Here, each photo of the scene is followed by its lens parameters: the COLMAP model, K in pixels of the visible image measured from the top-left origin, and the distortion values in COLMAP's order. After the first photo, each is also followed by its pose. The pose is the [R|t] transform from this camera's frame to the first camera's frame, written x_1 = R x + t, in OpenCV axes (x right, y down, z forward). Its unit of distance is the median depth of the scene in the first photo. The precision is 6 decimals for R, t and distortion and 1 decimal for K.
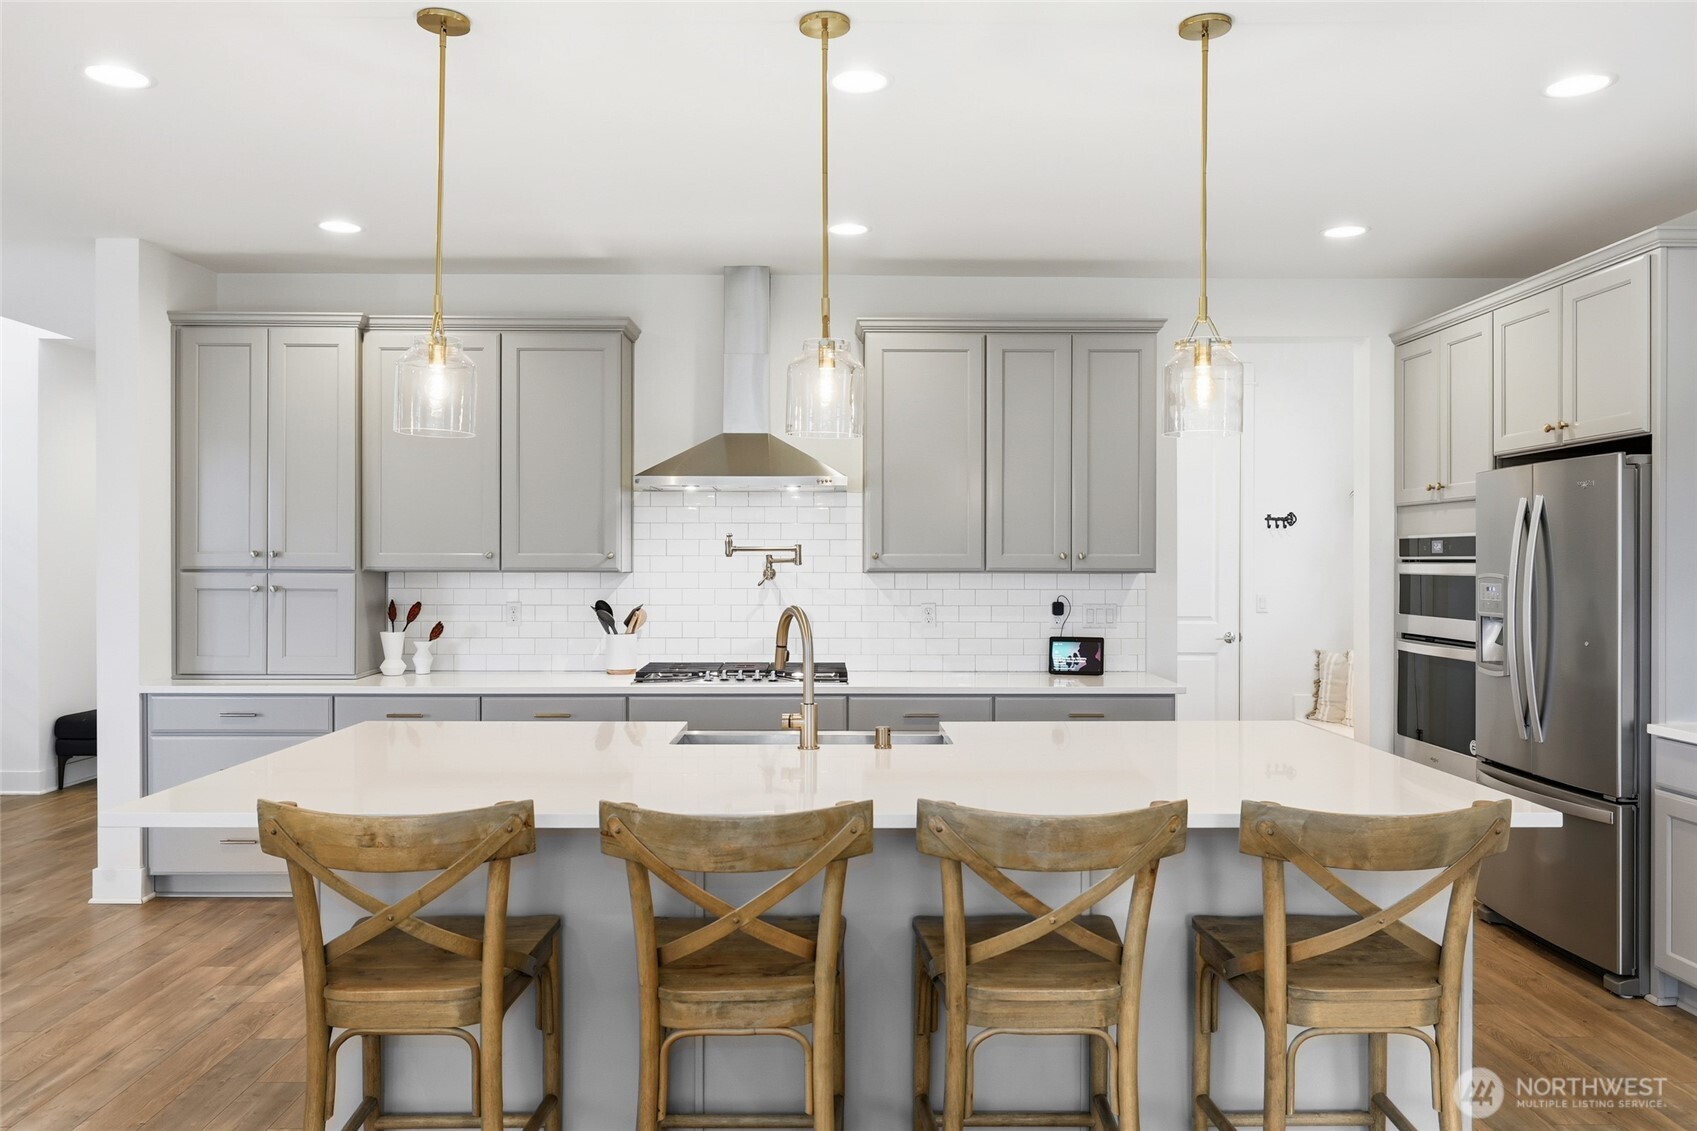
lens RADIAL K [[1233.7, 0, 831.6], [0, 1233.7, 565.1], [0, 0, 1]] dist [0.019543, -0.010745]
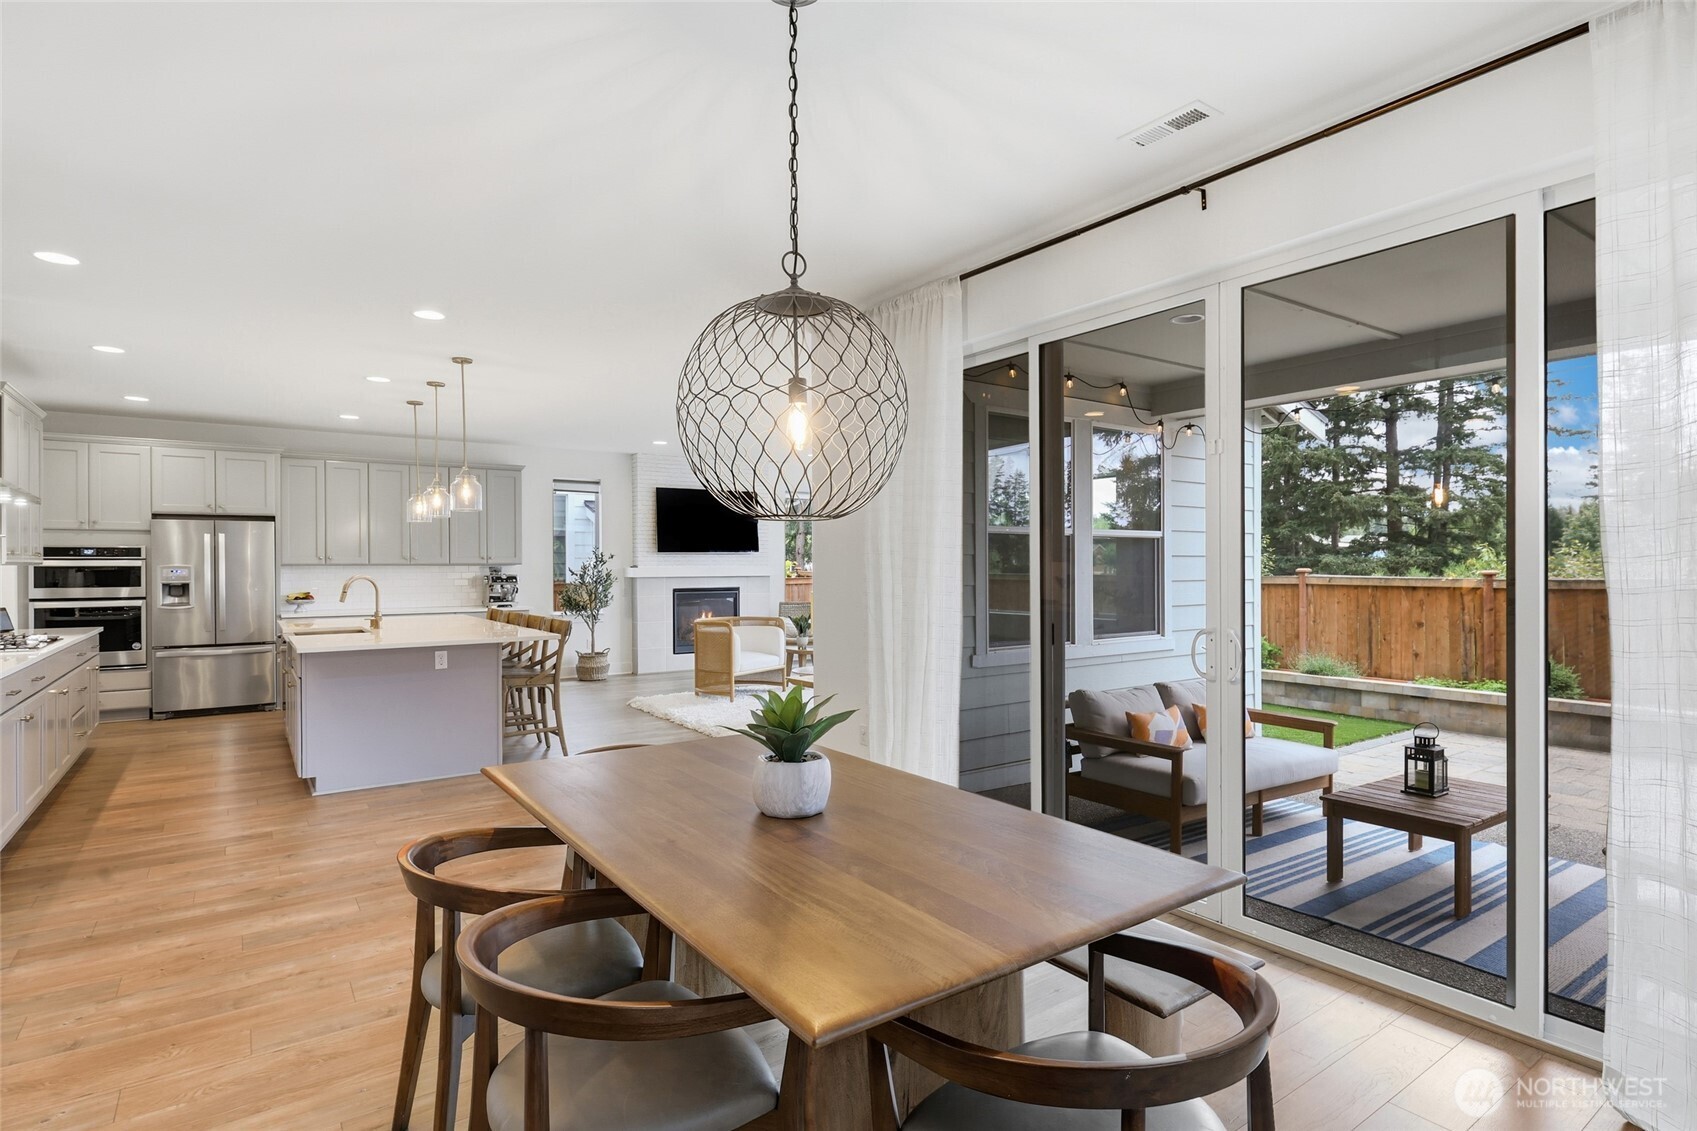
lens RADIAL K [[859.1, 0, 852.5], [0, 859.1, 568.9], [0, 0, 1]] dist [0.002312, 0.000016]
pose [[-0.580924, -0.002218, 0.813955, -1.320788], [0.006127, 0.999956, 0.007098, 0.009888], [-0.813935, 0.009110, -0.580885, 0.785492]]
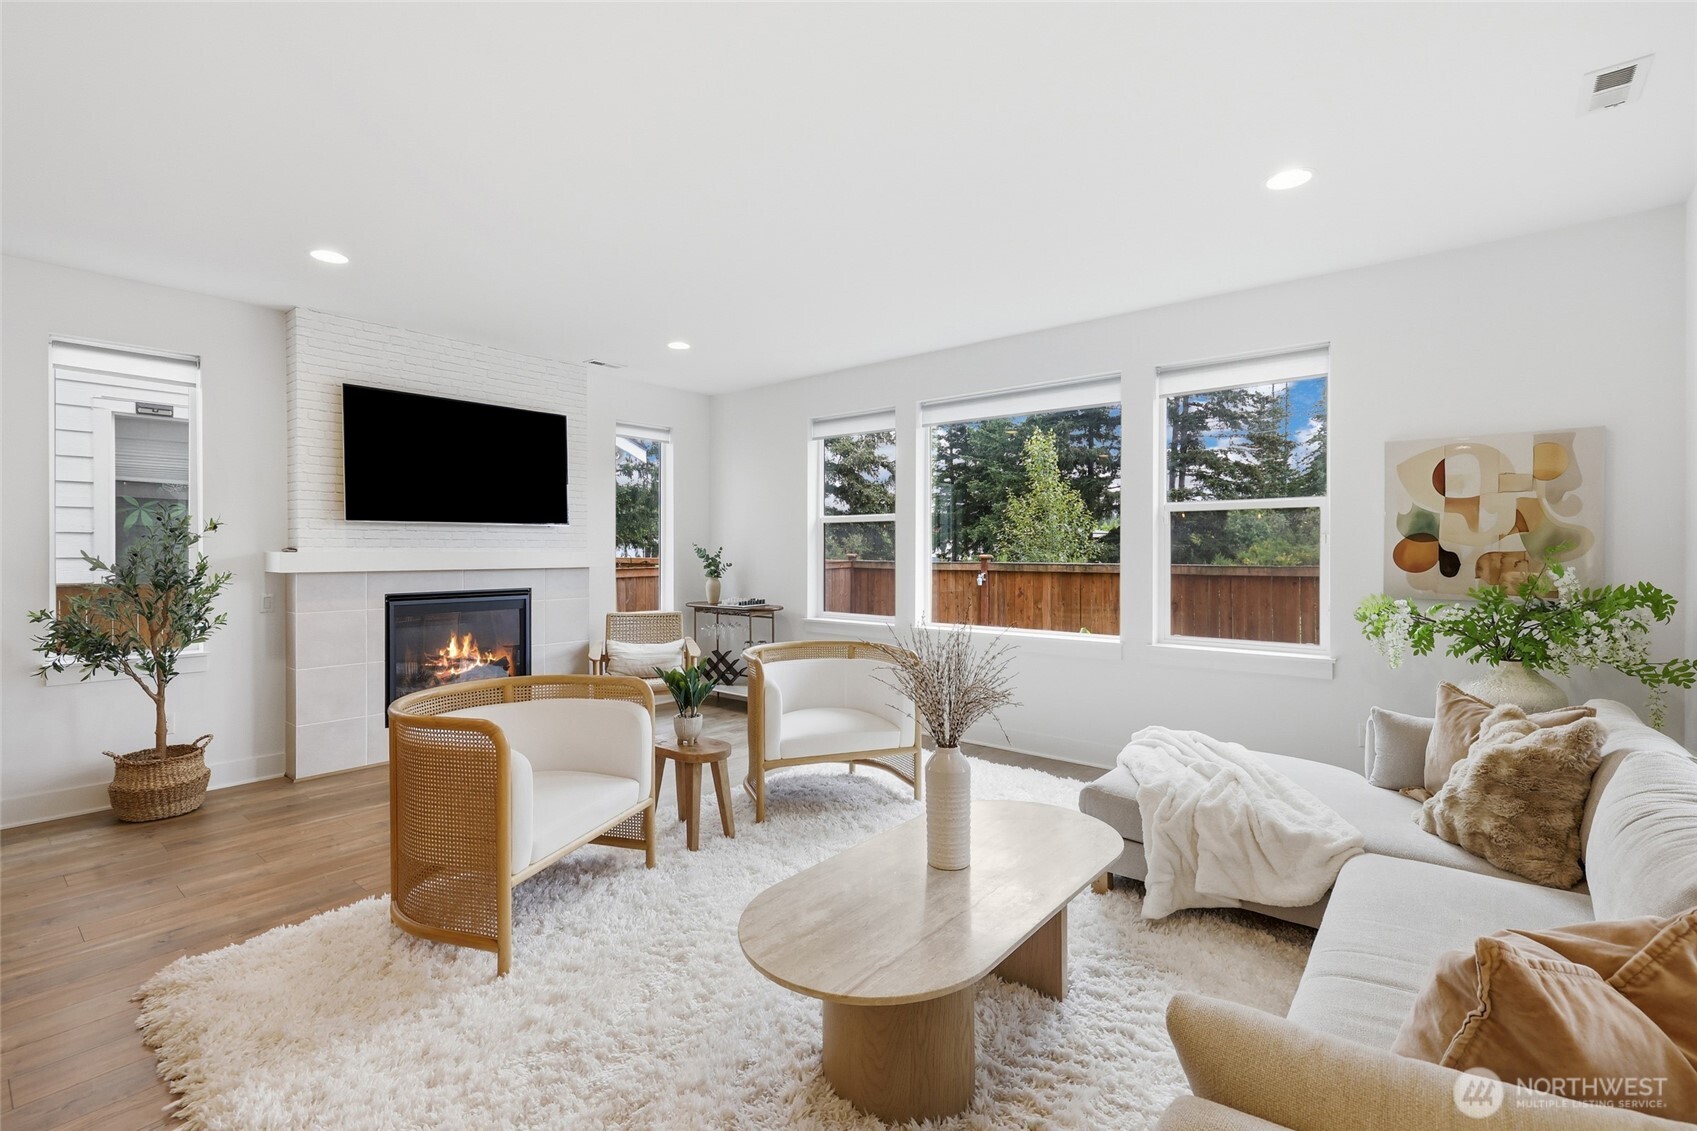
lens RADIAL K [[774.2, 0, 842.5], [0, 774.2, 548.7], [0, 0, 1]] dist [0.002423, 0.002349]
pose [[-0.767746, 0.004654, 0.640737, -0.408890], [0.004709, 0.999988, -0.001621, 0.018277], [-0.640737, 0.001773, -0.767759, 0.303973]]
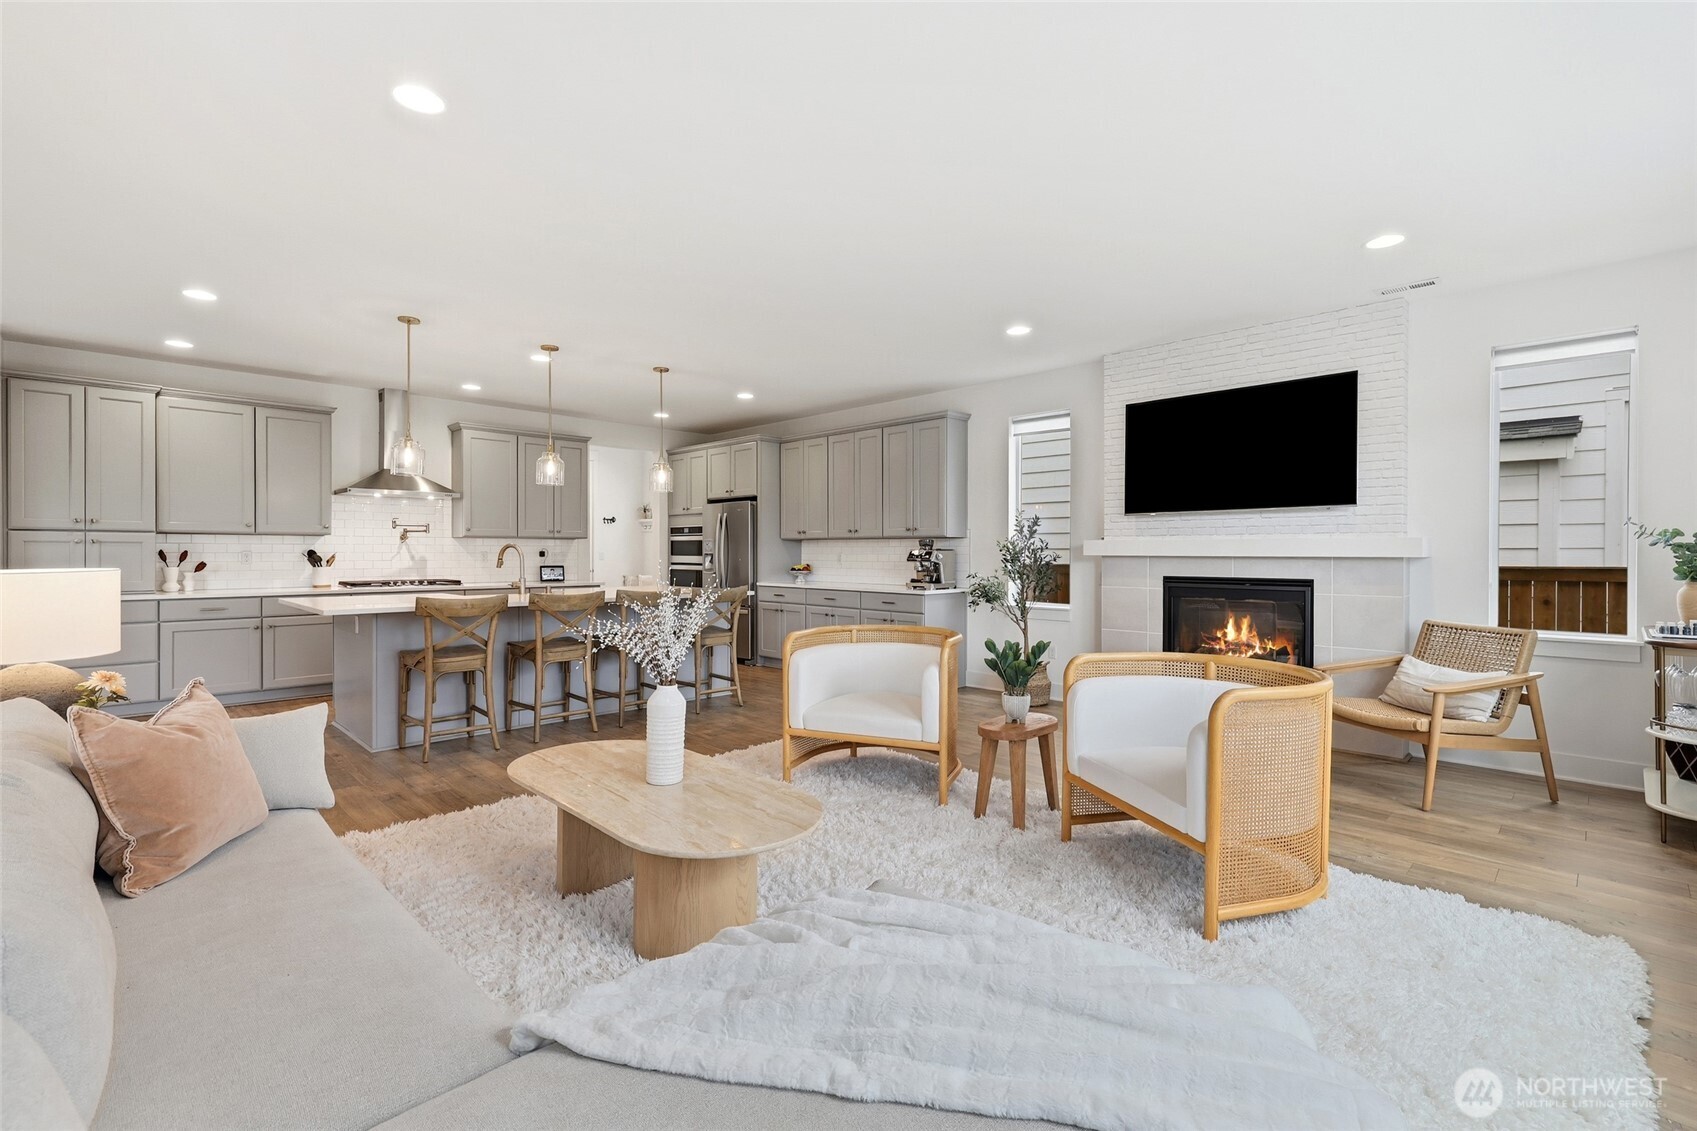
lens RADIAL K [[774.2, 0, 855.8], [0, 774.2, 560.4], [0, 0, 1]] dist [0.002423, 0.002349]
pose [[0.707416, -0.007258, 0.706760, -0.457180], [0.001337, 0.999959, 0.008931, 0.036462], [-0.706796, -0.005373, 0.707397, -0.483416]]
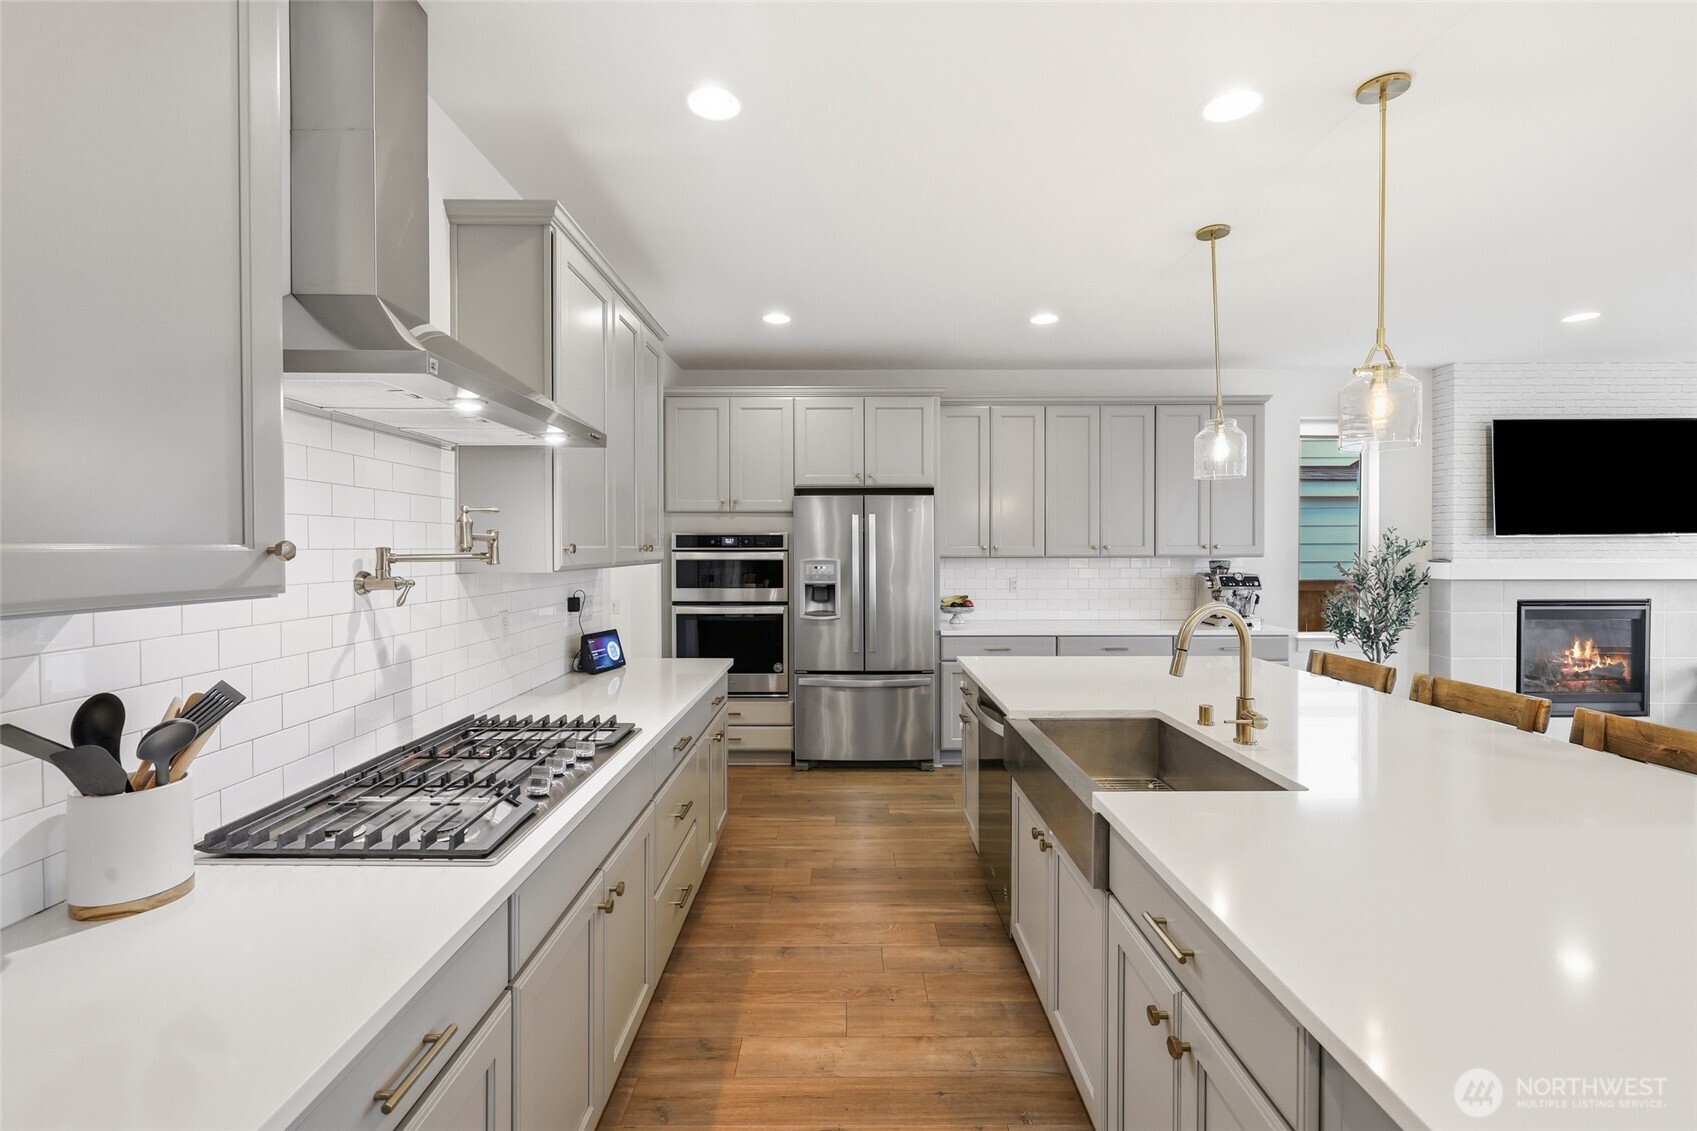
lens RADIAL K [[725.6, 0, 848.9], [0, 725.6, 559.8], [0, 0, 1]] dist [-0.000907, 0.001531]
pose [[-0.004142, -0.019612, 0.999799, -0.383689], [0.005436, 0.999792, 0.019635, -0.008321], [-0.999977, 0.005516, -0.004034, 0.838573]]
